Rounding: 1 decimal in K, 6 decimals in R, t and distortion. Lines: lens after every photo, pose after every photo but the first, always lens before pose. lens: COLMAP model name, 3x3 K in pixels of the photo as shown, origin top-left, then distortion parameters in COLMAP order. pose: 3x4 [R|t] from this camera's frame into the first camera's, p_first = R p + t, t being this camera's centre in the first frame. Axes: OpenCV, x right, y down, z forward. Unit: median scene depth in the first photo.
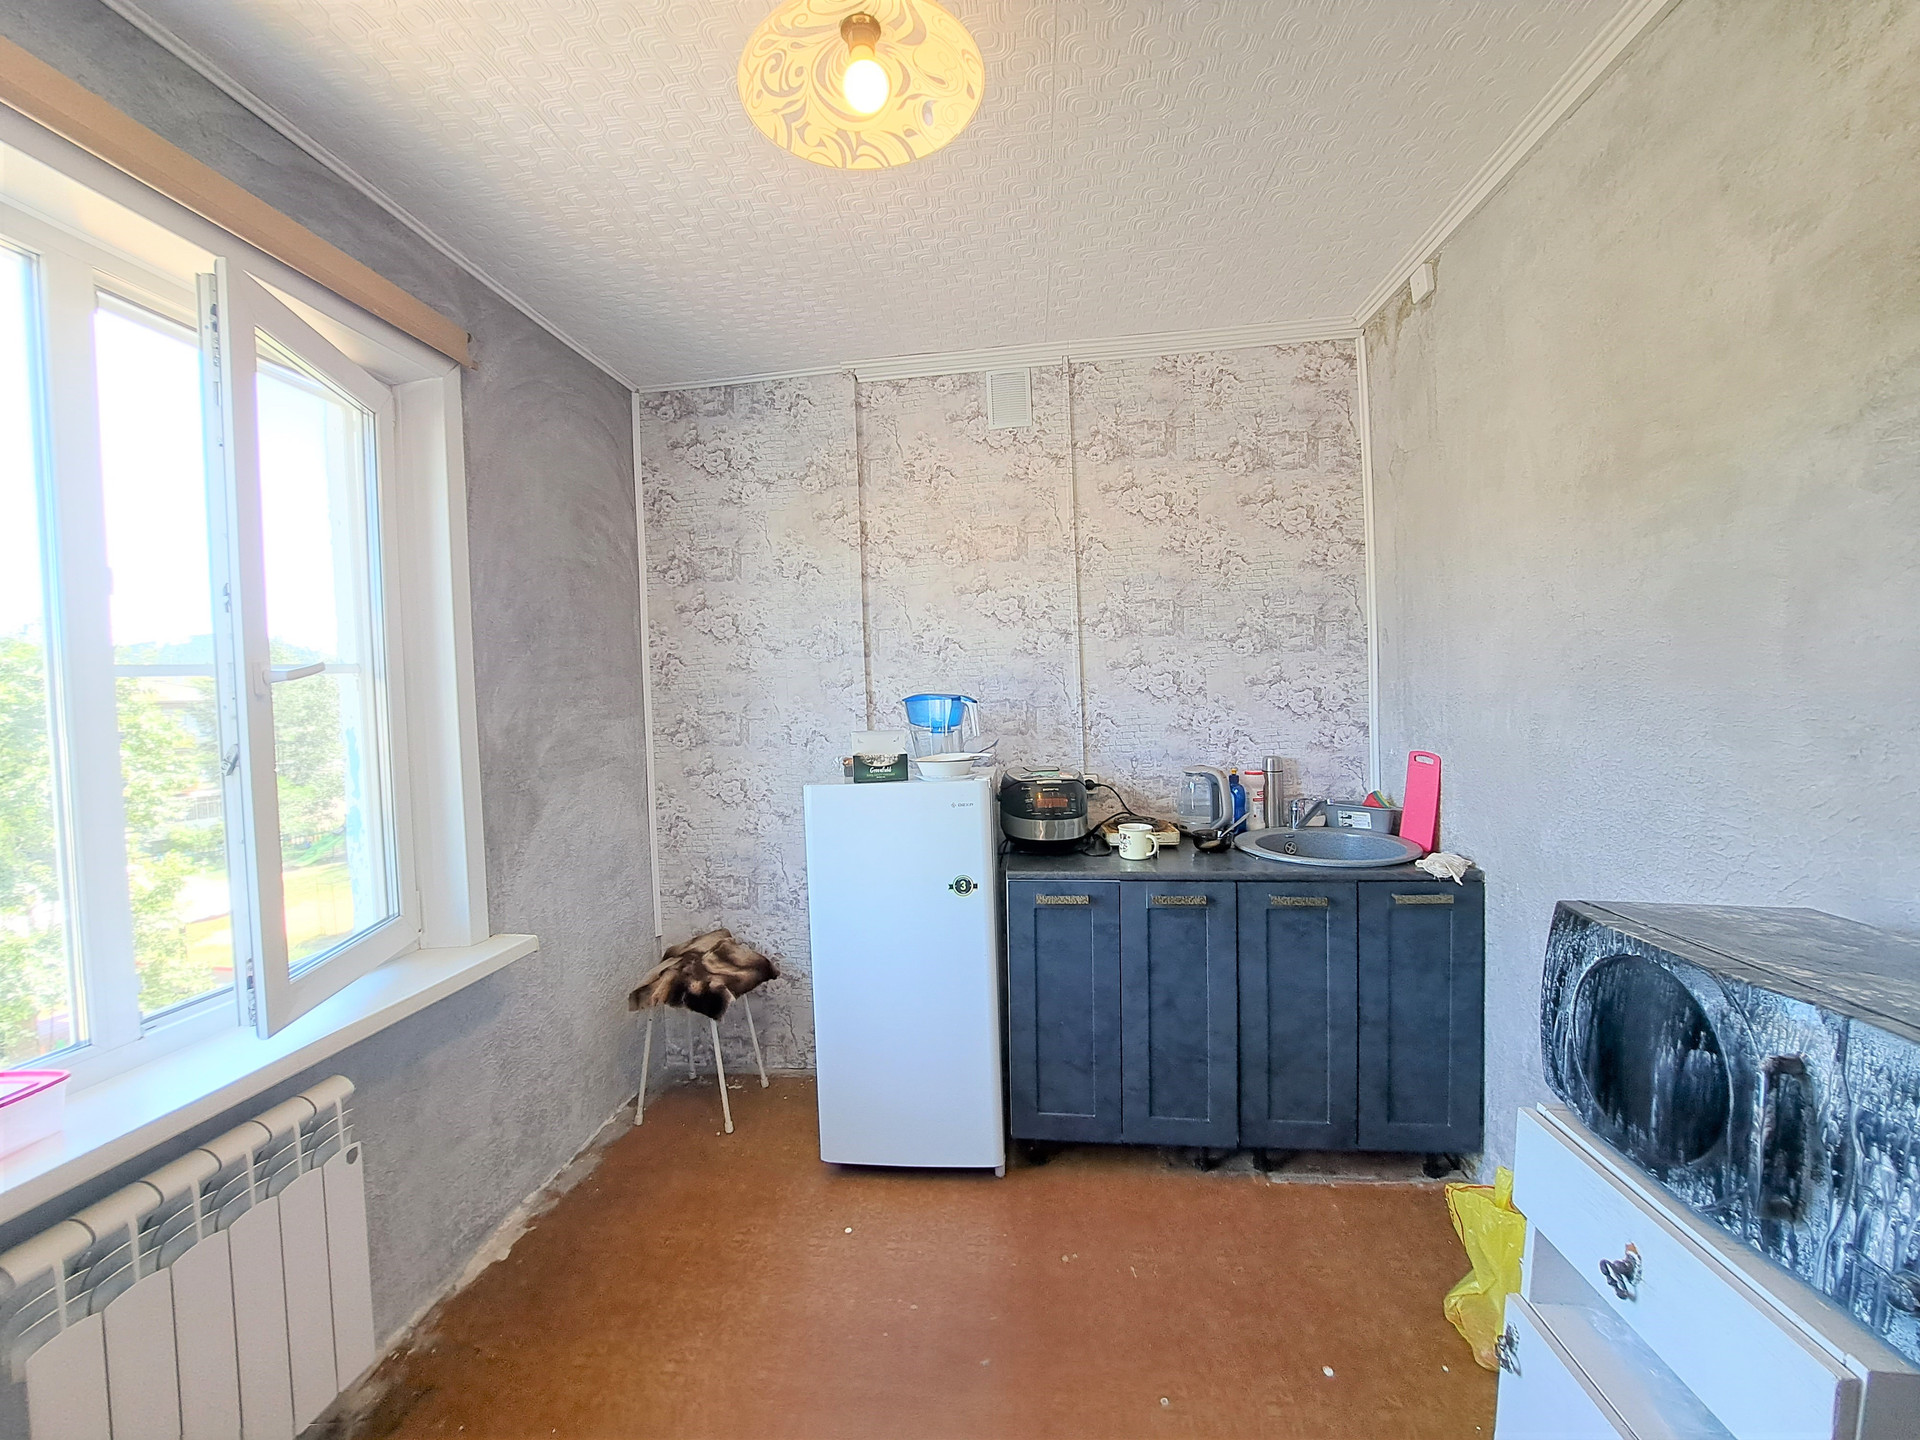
lens RADIAL K [[757.9, 0, 952.0], [0, 757.9, 715.2], [0, 0, 1]] dist [-0.018086, -0.000221]
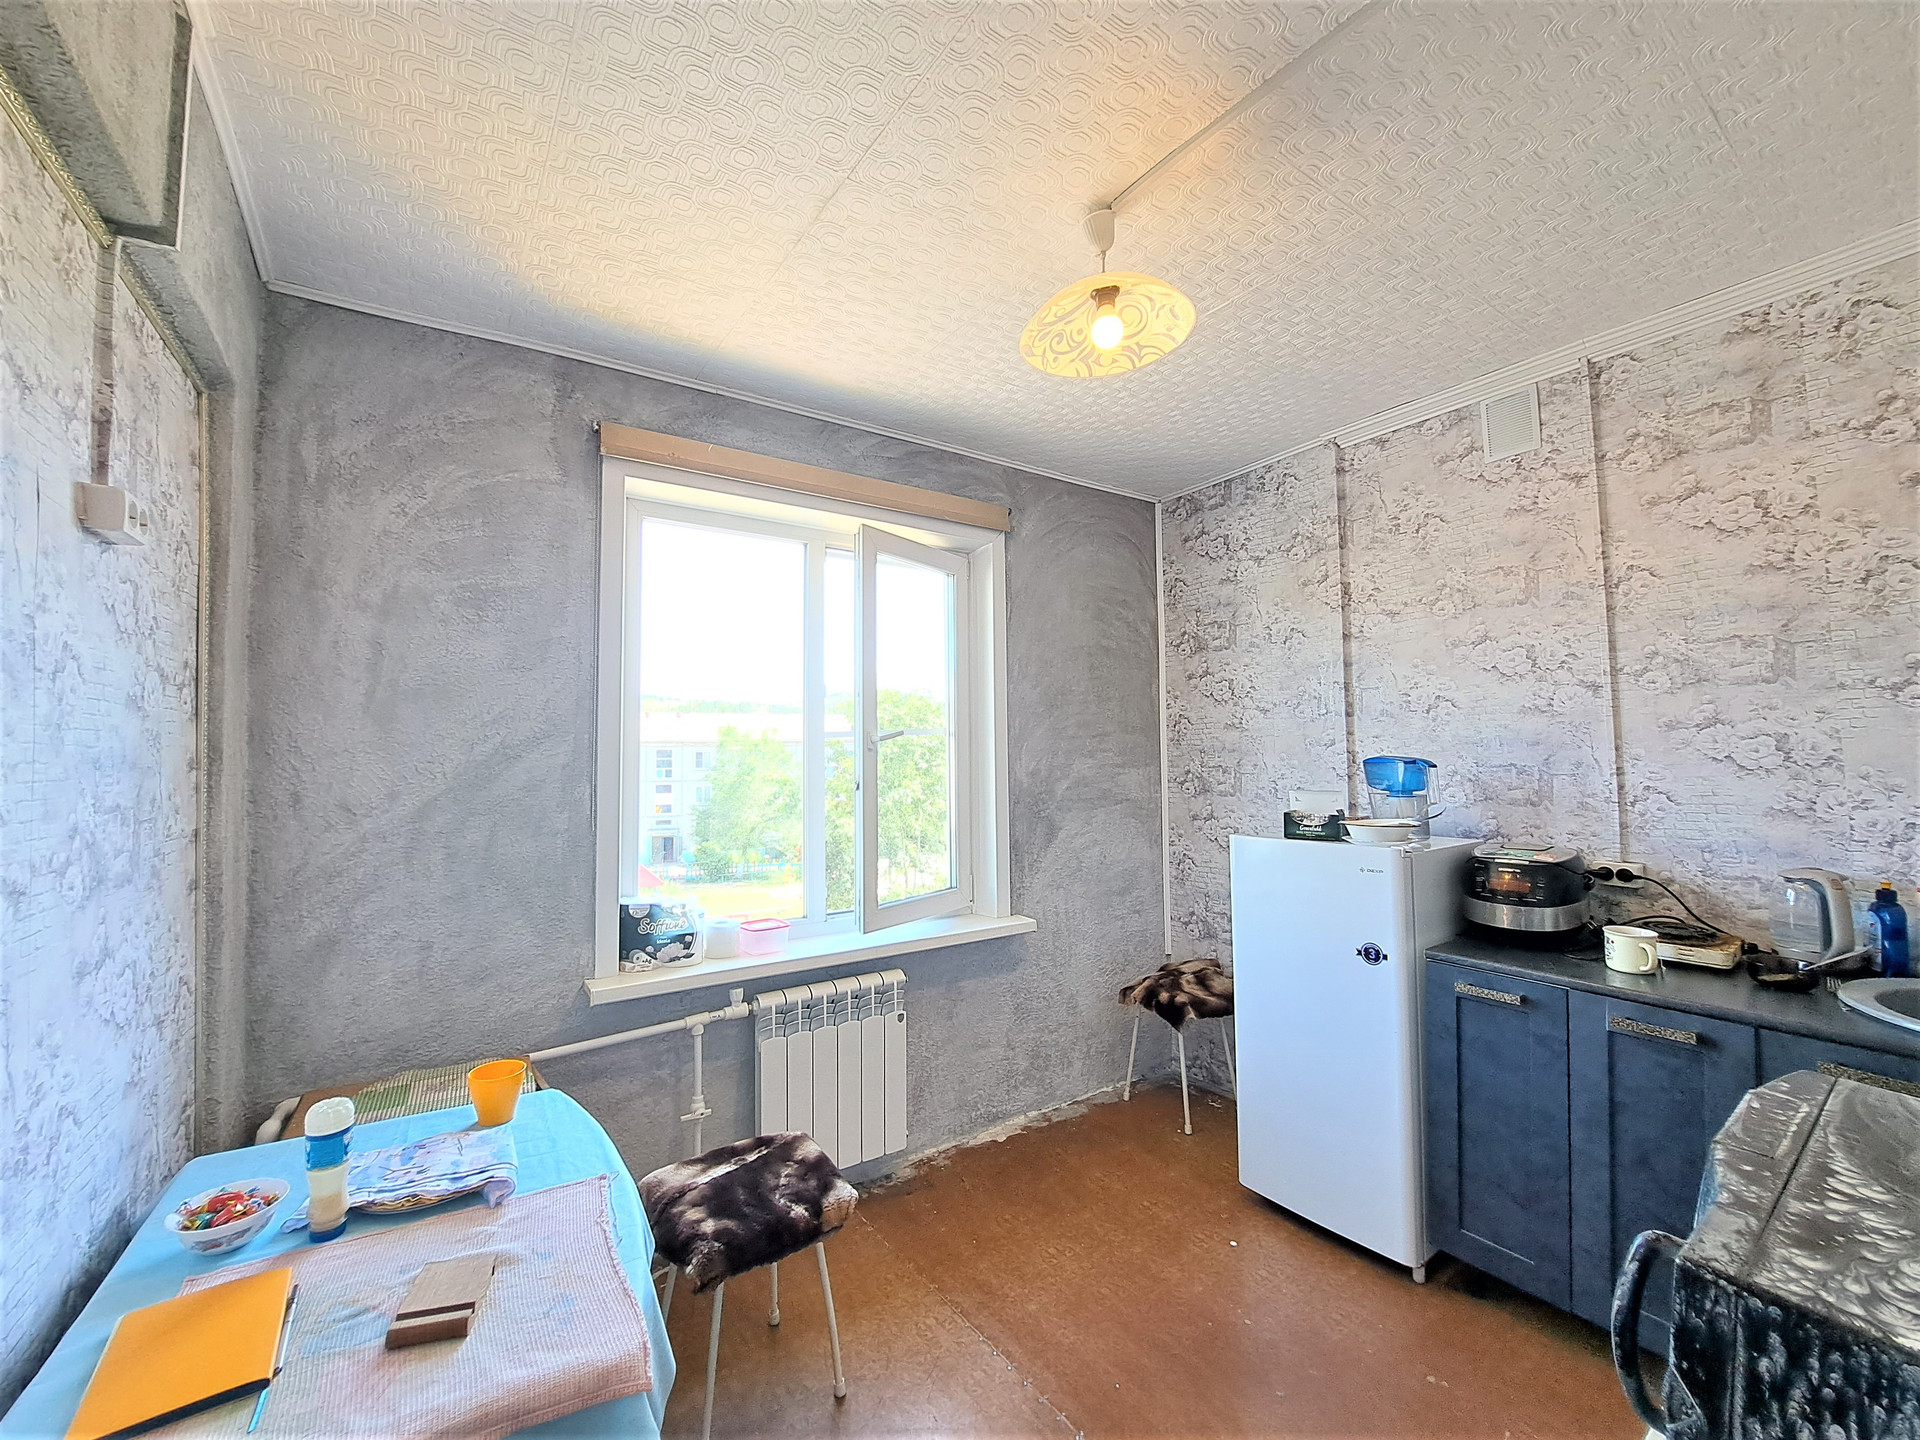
lens RADIAL K [[761.4, 0, 960.0], [0, 761.4, 720.0], [0, 0, 1]] dist [-0.018518, 0.000181]
pose [[0.664822, -0.004923, -0.746986, 0.339630], [-0.035551, 0.998637, -0.038221, -0.017832], [0.746156, 0.051967, 0.663740, -0.054284]]
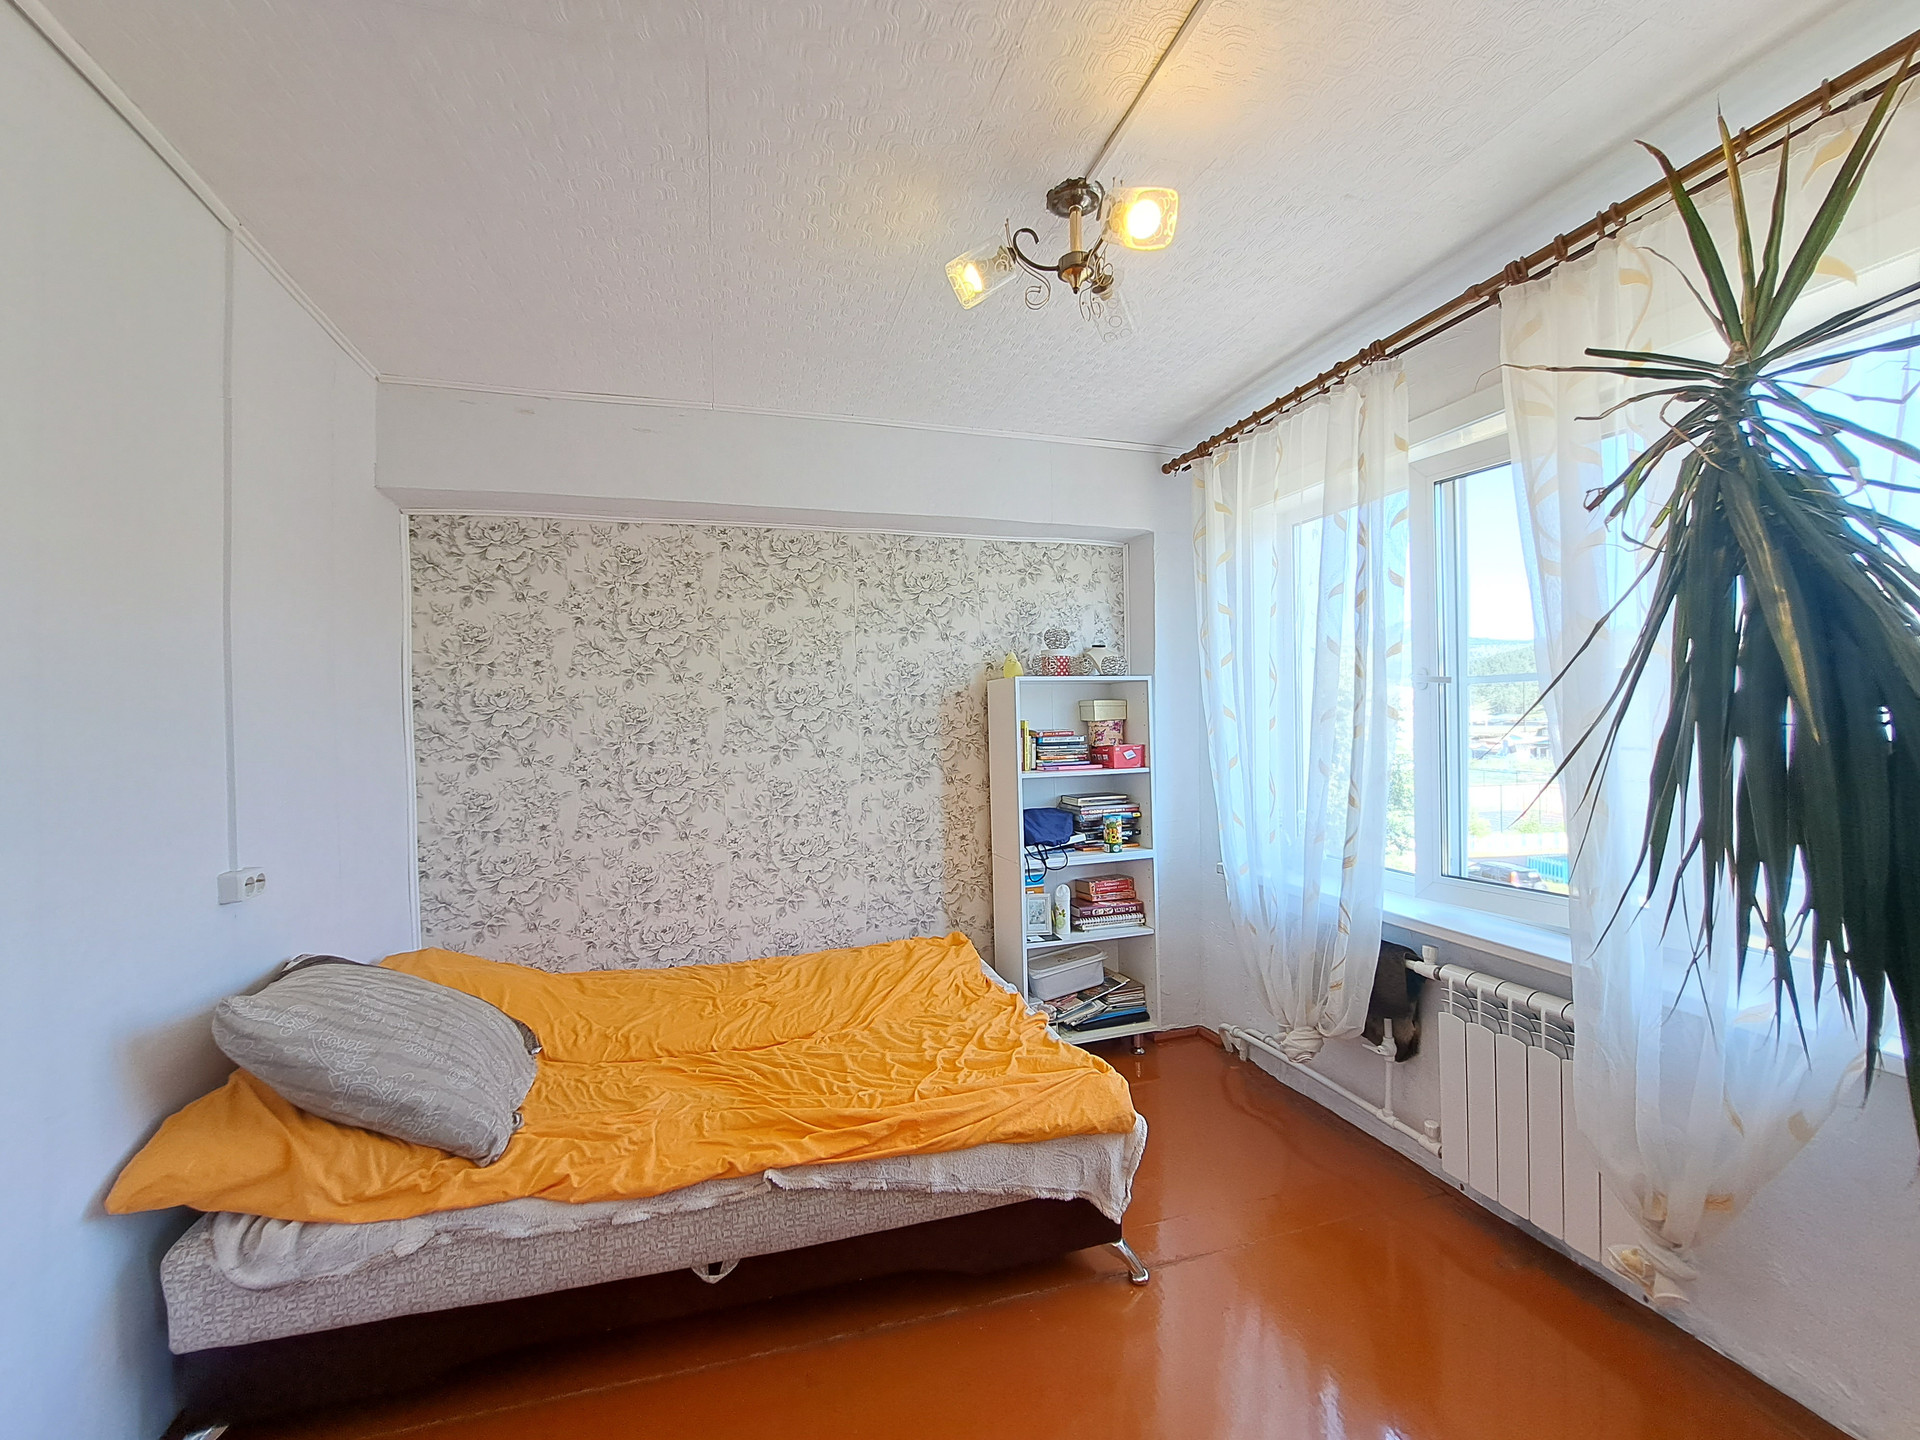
lens RADIAL K [[772.2, 0, 962.9], [0, 772.2, 722.8], [0, 0, 1]] dist [-0.001839, 0.000155]
pose [[-0.911366, 0.041306, -0.409519, 0.343579], [0.027297, 0.998827, 0.040000, -0.036236], [0.410690, 0.025276, -0.911424, 0.960338]]
